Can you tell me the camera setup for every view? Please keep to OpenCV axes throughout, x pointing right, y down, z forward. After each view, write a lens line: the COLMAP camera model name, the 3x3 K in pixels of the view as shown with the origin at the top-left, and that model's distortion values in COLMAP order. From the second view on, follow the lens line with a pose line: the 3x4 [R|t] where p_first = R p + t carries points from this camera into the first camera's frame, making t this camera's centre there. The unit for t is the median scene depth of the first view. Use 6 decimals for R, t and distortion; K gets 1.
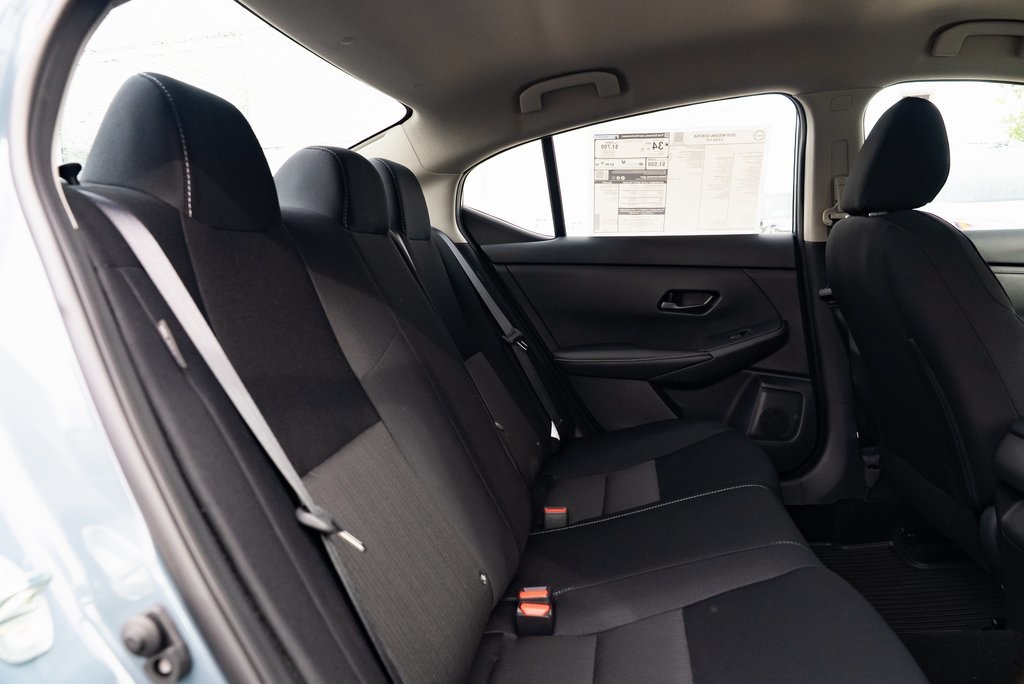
lens RADIAL K [[695.7, 0, 512.0], [0, 695.7, 342.0], [0, 0, 1]] dist [-0.034910, 0.020925]
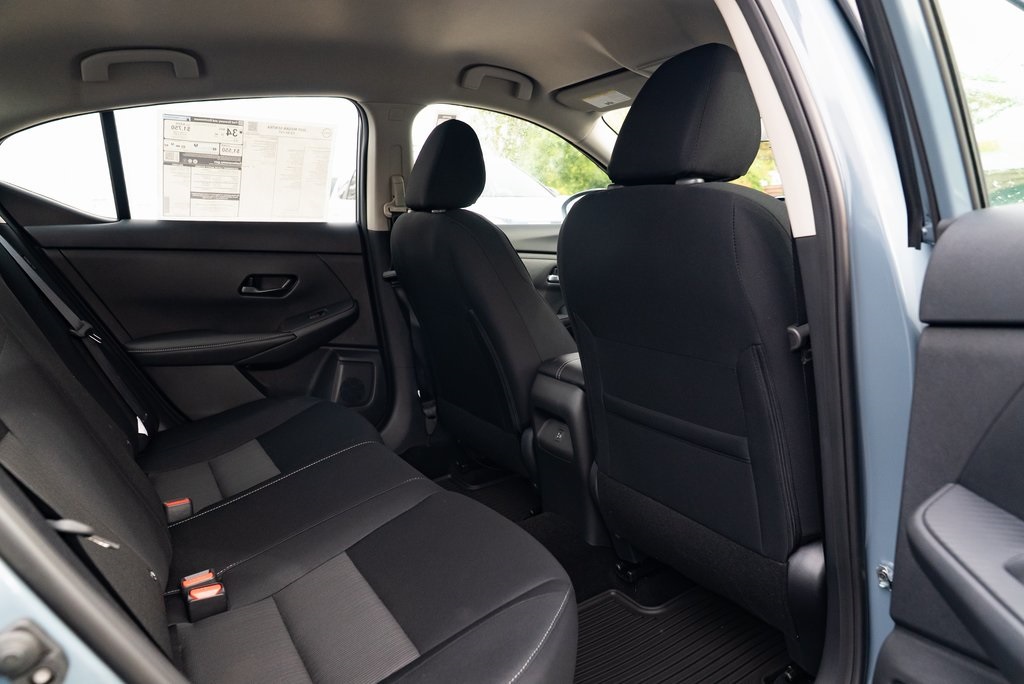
lens RADIAL K [[695.7, 0, 512.0], [0, 695.7, 342.0], [0, 0, 1]] dist [-0.034910, 0.020925]
pose [[0.772234, -0.076353, 0.630734, -0.130609], [0.059358, 0.997081, 0.048027, -0.001770], [-0.632560, 0.000352, 0.774512, -0.040477]]
